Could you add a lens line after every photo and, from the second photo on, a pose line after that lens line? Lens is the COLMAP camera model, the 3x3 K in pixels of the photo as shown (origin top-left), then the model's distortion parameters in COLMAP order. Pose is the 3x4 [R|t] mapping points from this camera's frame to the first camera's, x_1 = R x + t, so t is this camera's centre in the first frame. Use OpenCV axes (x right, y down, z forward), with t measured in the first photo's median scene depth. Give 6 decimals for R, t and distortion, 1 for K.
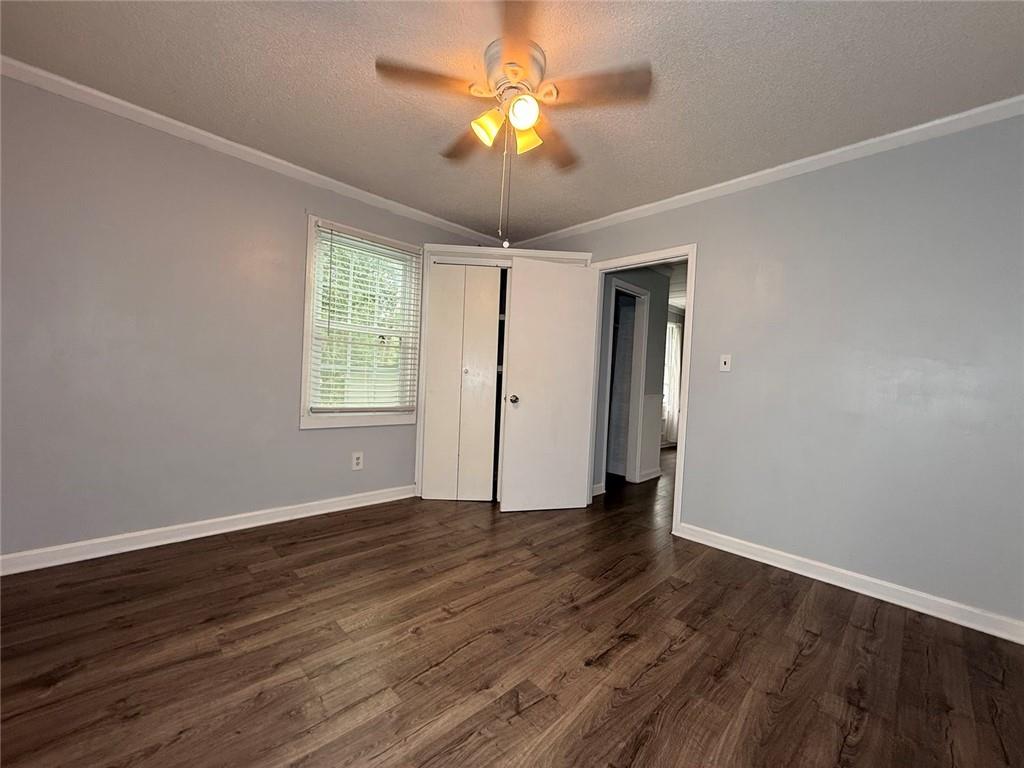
lens RADIAL K [[408.7, 0, 511.7], [0, 408.7, 386.6], [0, 0, 1]] dist [0.000895, 0.000028]
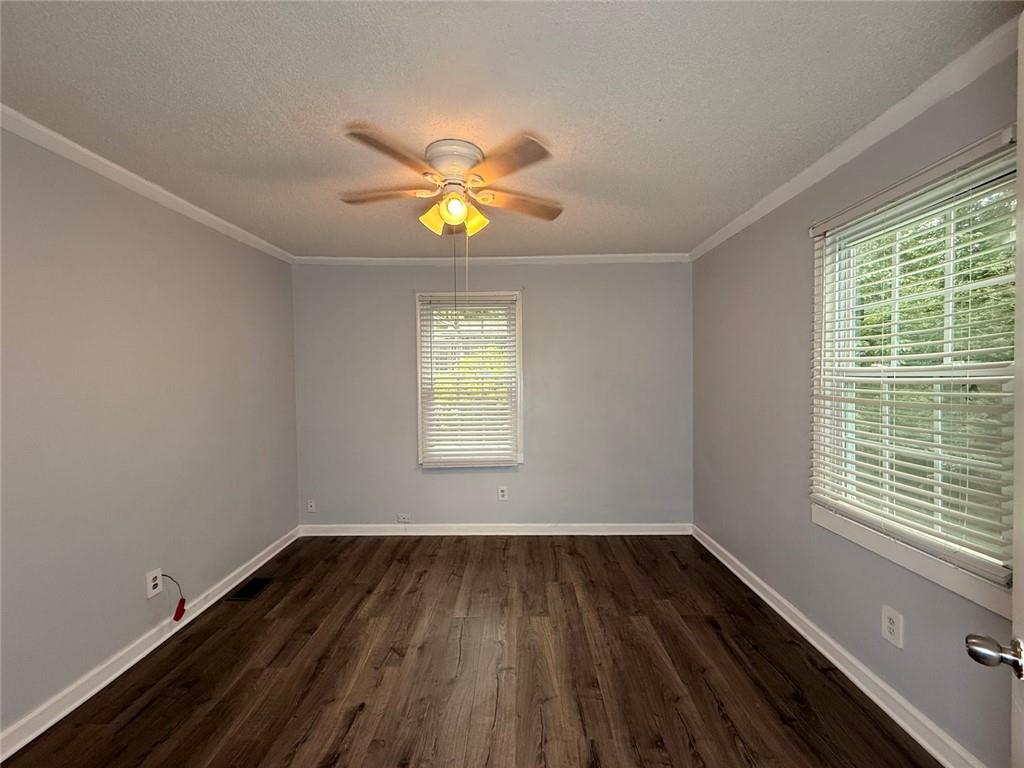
lens RADIAL K [[408.7, 0, 514.1], [0, 408.7, 381.1], [0, 0, 1]] dist [0.000895, 0.000028]
pose [[-0.711792, -0.028129, -0.701827, 0.599627], [-0.035473, 0.999362, -0.004078, -0.197053], [0.701494, 0.021993, -0.712336, 1.762981]]
